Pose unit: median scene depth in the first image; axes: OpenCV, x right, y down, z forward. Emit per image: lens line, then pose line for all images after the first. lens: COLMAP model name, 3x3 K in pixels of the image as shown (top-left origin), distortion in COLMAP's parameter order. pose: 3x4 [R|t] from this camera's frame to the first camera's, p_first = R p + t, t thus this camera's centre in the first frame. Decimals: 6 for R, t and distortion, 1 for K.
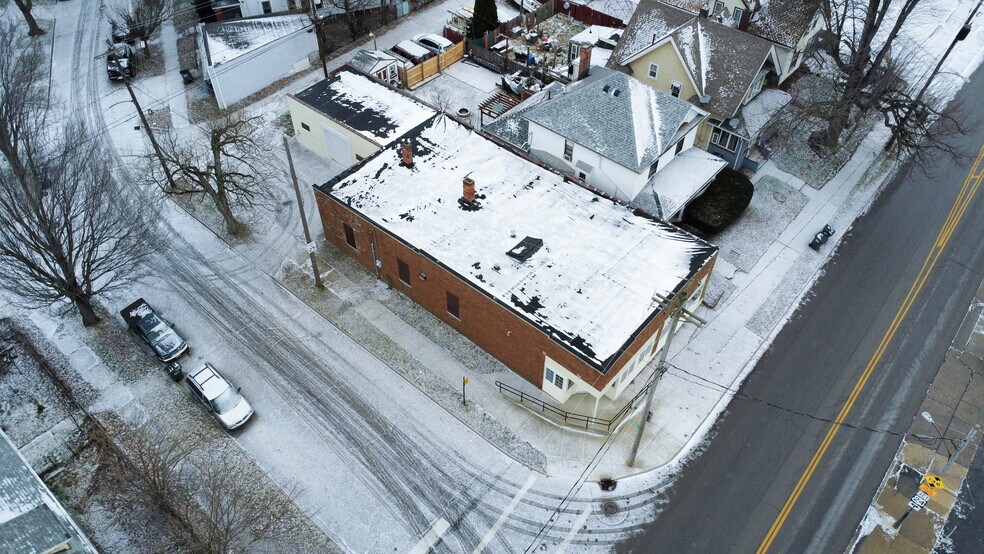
lens RADIAL K [[701.2, 0, 487.3], [0, 701.2, 282.8], [0, 0, 1]] dist [-0.031229, 0.000056]
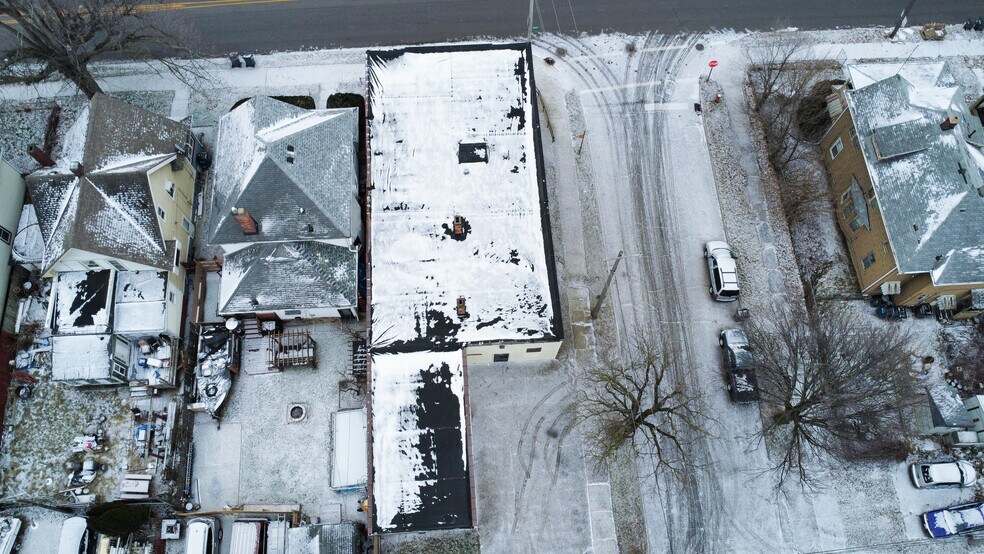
lens RADIAL K [[701.2, 0, 487.3], [0, 701.2, 282.8], [0, 0, 1]] dist [-0.031229, 0.000056]
pose [[-0.701157, -0.669268, 0.245885, -0.372601], [0.516659, -0.239249, 0.822085, -0.992918], [-0.491367, 0.703449, 0.513534, 0.521470]]
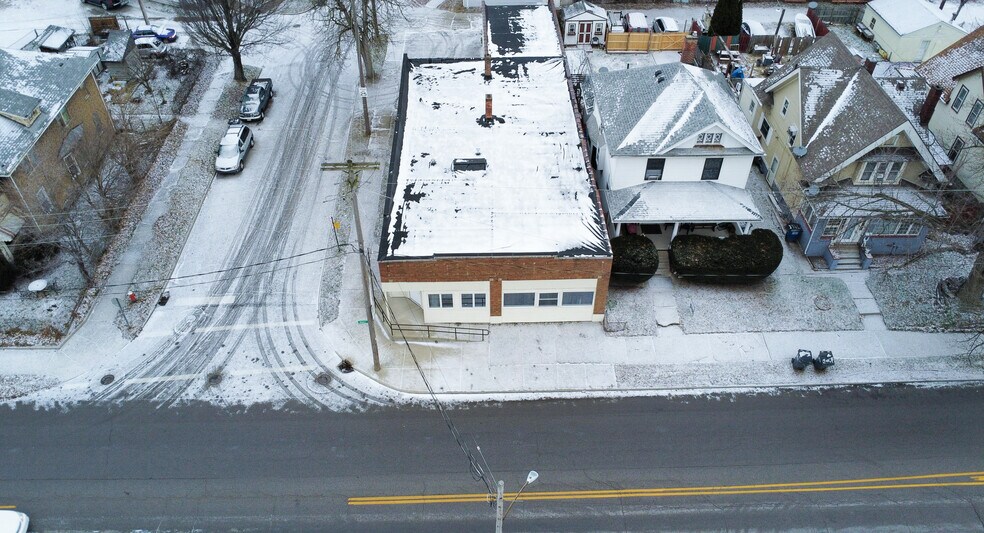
lens RADIAL K [[699.6, 0, 492.0], [0, 699.6, 266.5], [0, 0, 1]] dist [-0.031107, -0.001535]
pose [[0.675357, 0.506135, -0.536395, 0.666857], [-0.539882, 0.834790, 0.107950, -0.049403], [0.502415, 0.216685, 0.837034, 0.188549]]
